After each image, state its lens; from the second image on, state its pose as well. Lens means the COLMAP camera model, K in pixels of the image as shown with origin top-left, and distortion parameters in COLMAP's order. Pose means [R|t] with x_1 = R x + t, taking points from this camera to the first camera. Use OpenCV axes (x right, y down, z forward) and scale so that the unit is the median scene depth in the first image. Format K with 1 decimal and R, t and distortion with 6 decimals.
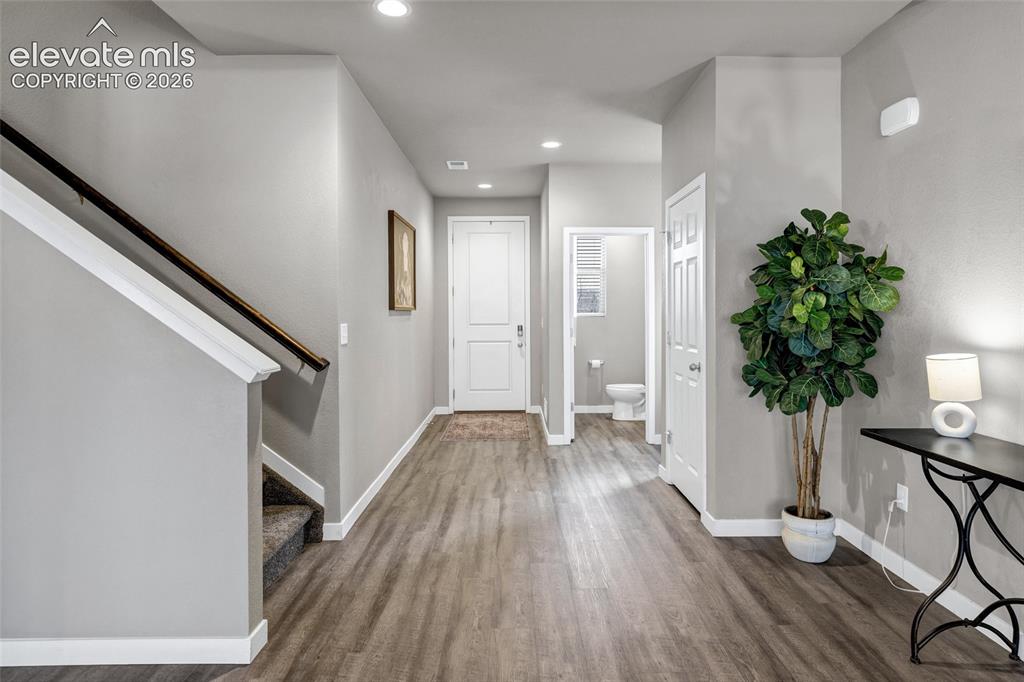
lens RADIAL K [[582.2, 0, 516.6], [0, 582.2, 310.5], [0, 0, 1]] dist [0.012746, -0.003722]
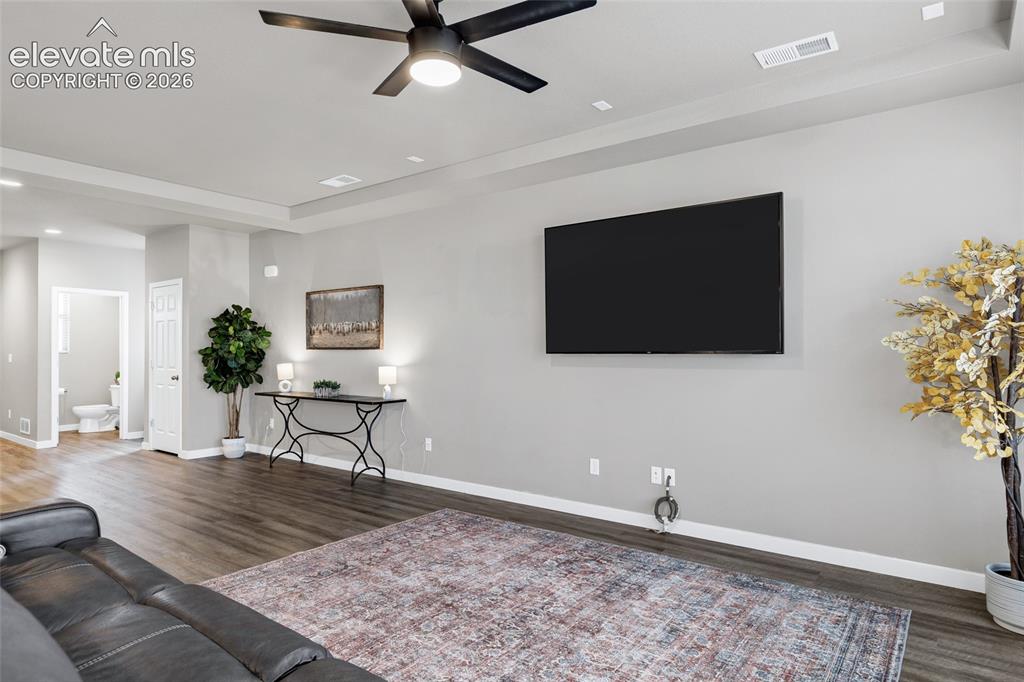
lens RADIAL K [[582.2, 0, 518.1], [0, 582.2, 347.5], [0, 0, 1]] dist [0.012746, -0.003722]
pose [[0.599326, 0.005061, 0.800489, -0.705542], [-0.001893, 0.999986, -0.004905, 0.005767], [-0.800502, 0.001424, 0.599328, -1.333961]]
